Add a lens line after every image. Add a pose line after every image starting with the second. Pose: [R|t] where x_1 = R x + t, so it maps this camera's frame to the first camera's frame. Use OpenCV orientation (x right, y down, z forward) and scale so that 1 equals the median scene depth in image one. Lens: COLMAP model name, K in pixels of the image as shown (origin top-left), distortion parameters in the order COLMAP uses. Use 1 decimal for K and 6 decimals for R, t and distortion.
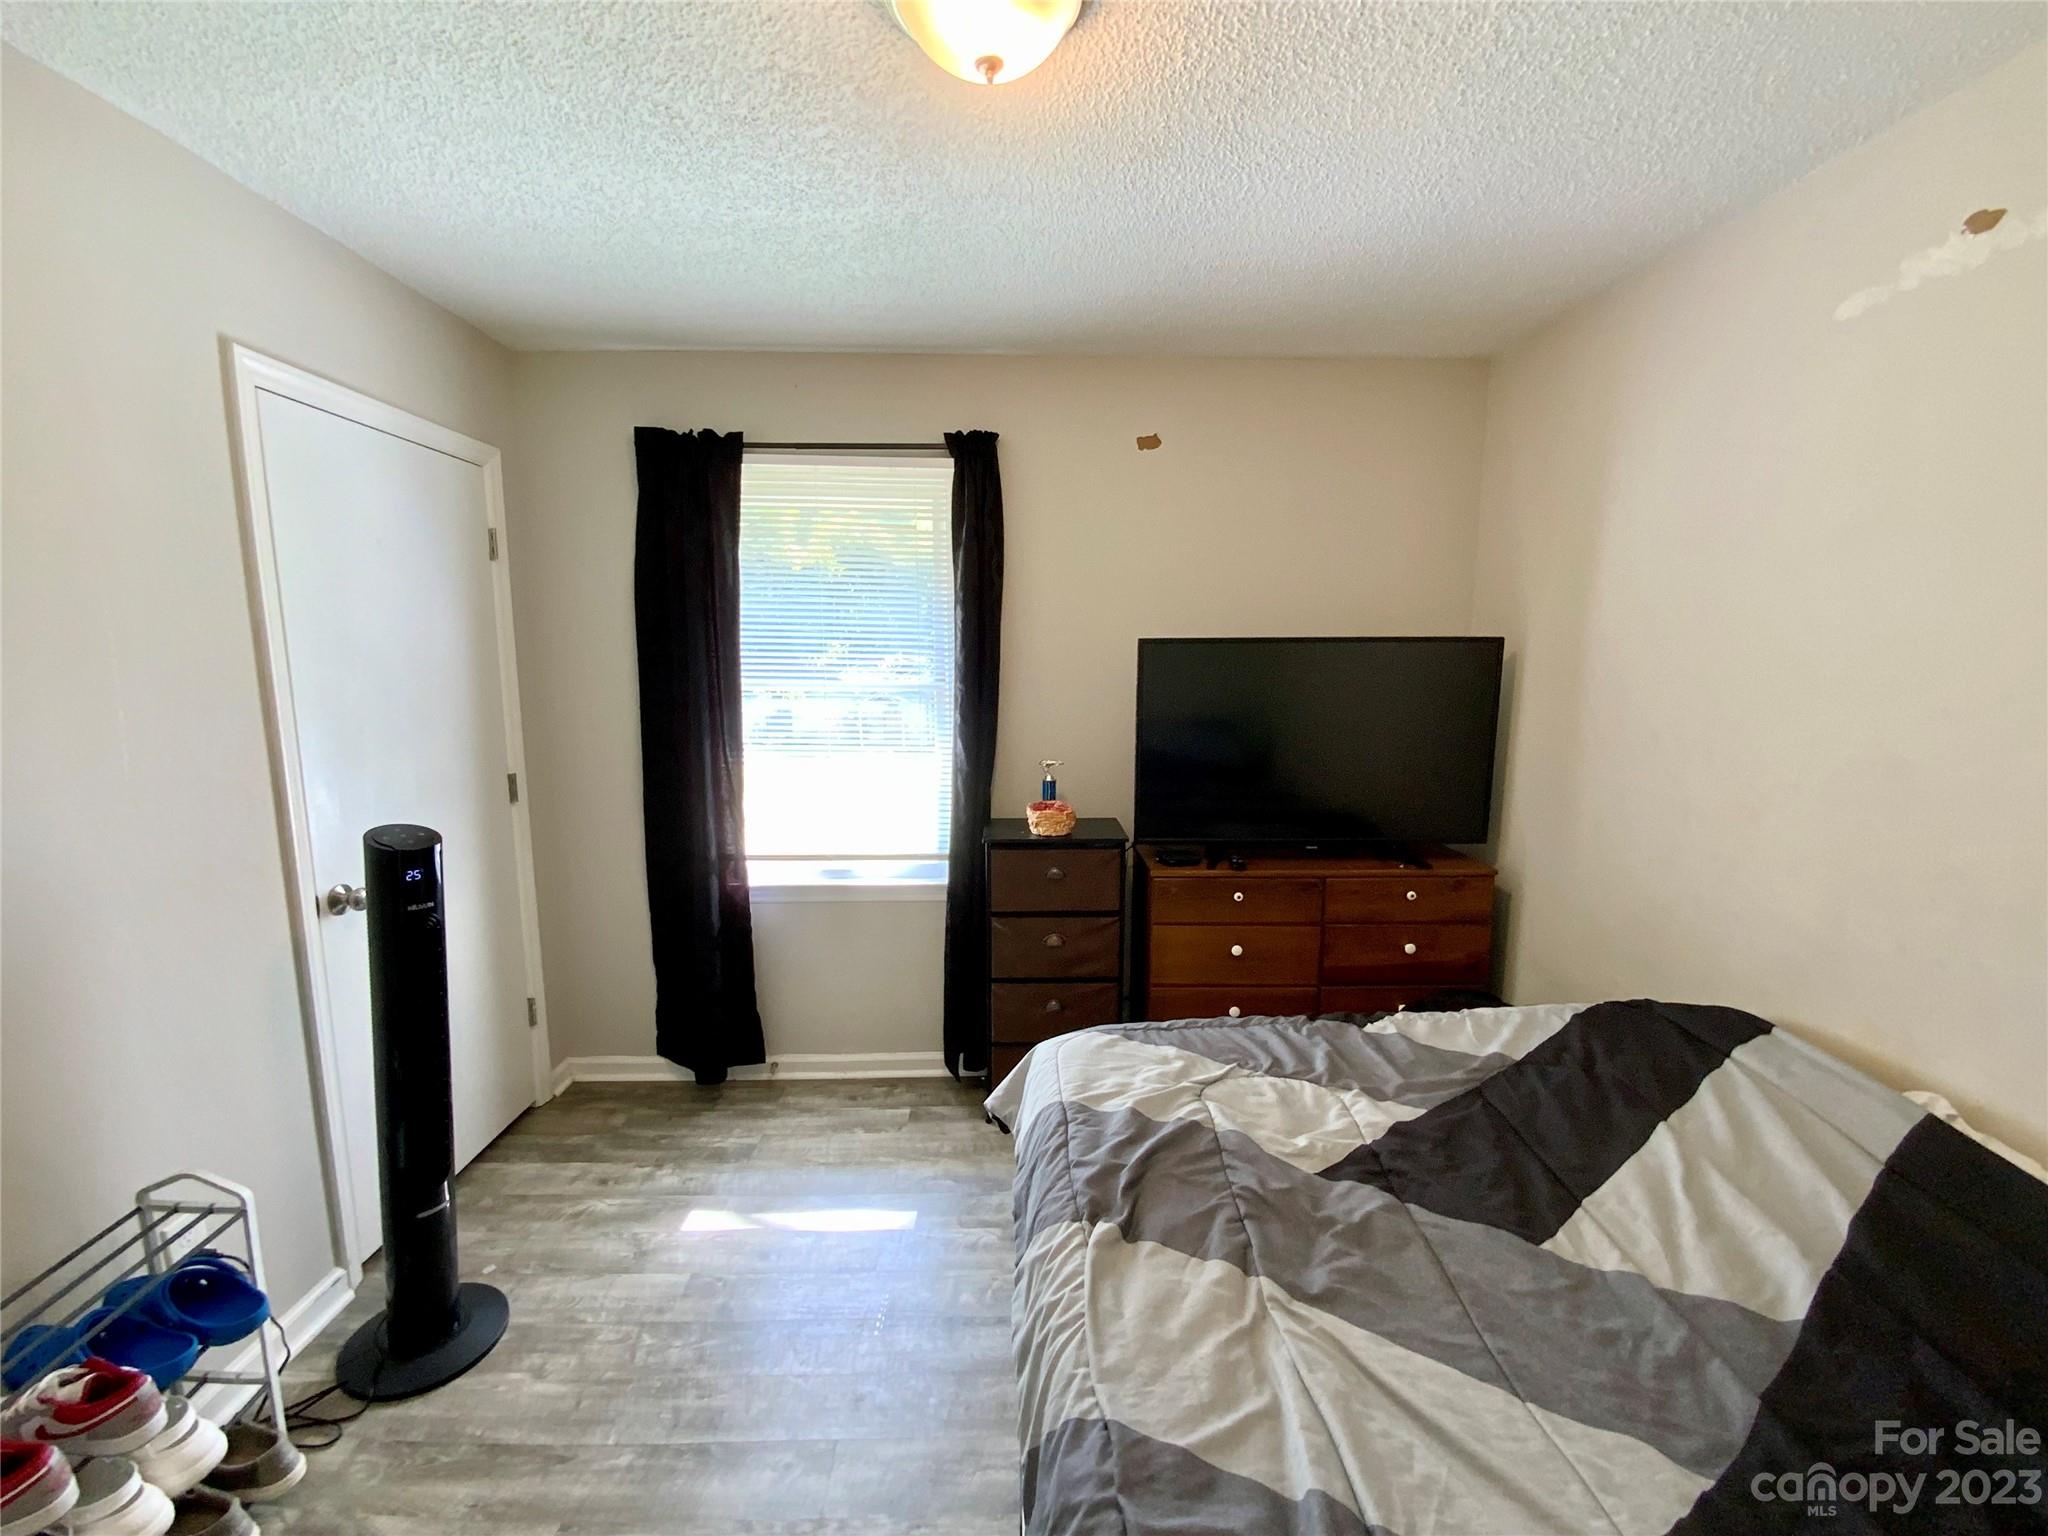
lens RADIAL K [[836.8, 0, 1033.2], [0, 836.8, 773.6], [0, 0, 1]] dist [0.052354, -0.030819]
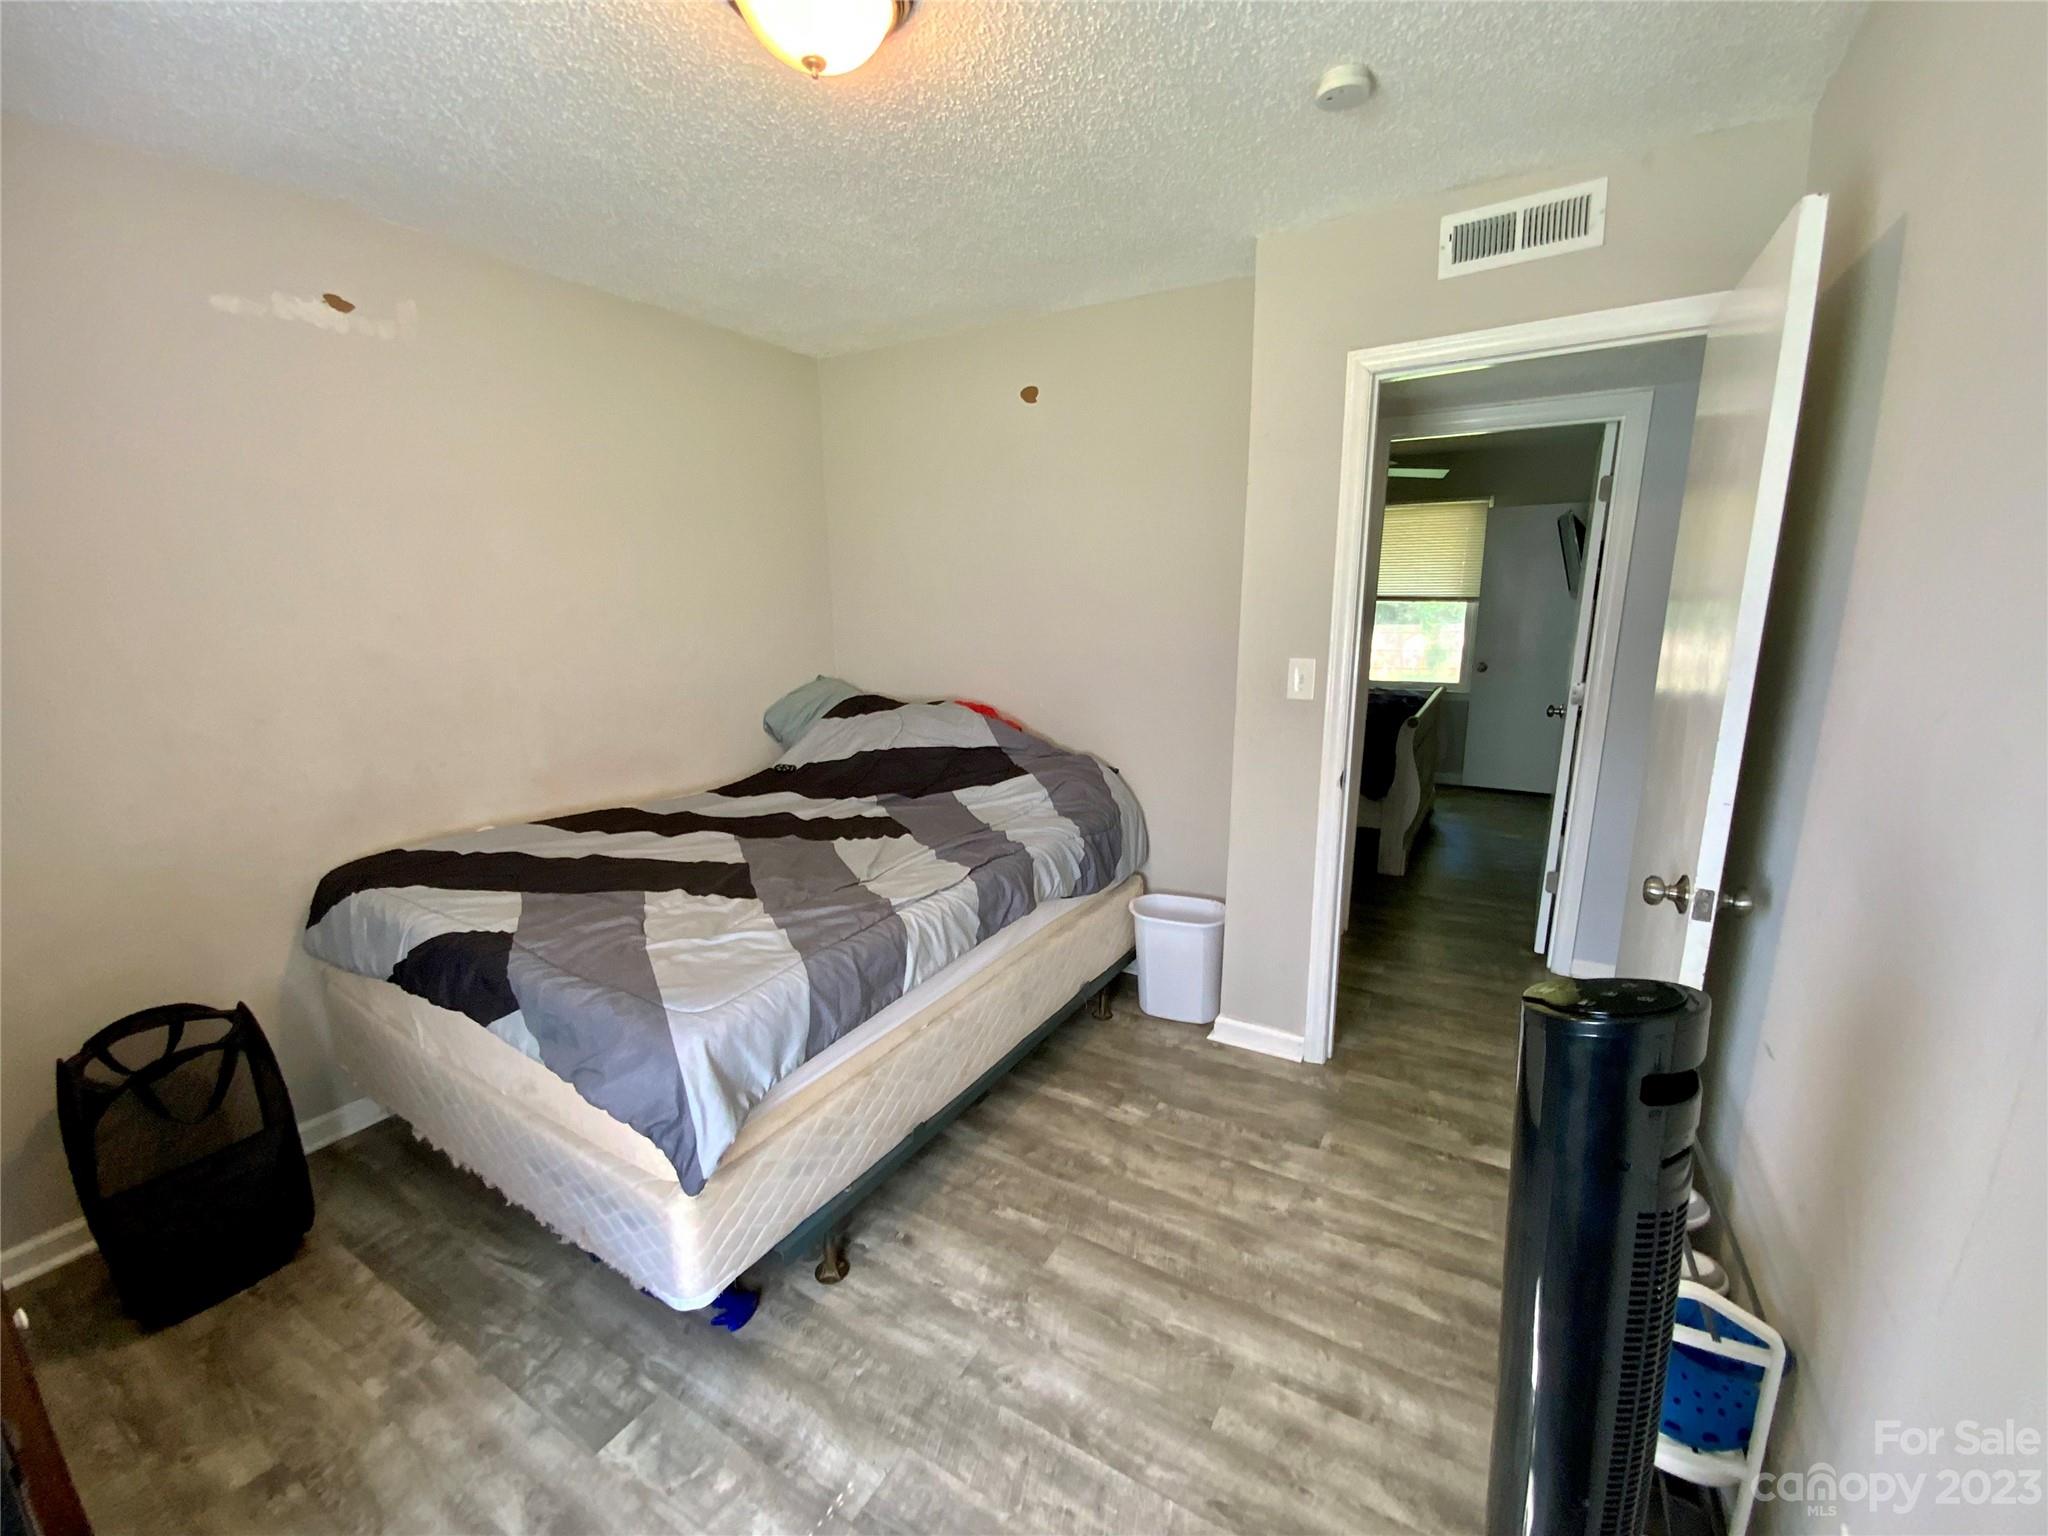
lens RADIAL K [[836.8, 0, 1033.2], [0, 836.8, 773.6], [0, 0, 1]] dist [0.052354, -0.030819]
pose [[-0.845345, -0.105528, 0.523694, -0.789046], [0.086943, 0.940050, 0.329769, -0.204445], [-0.527098, 0.324300, -0.785491, 1.588797]]
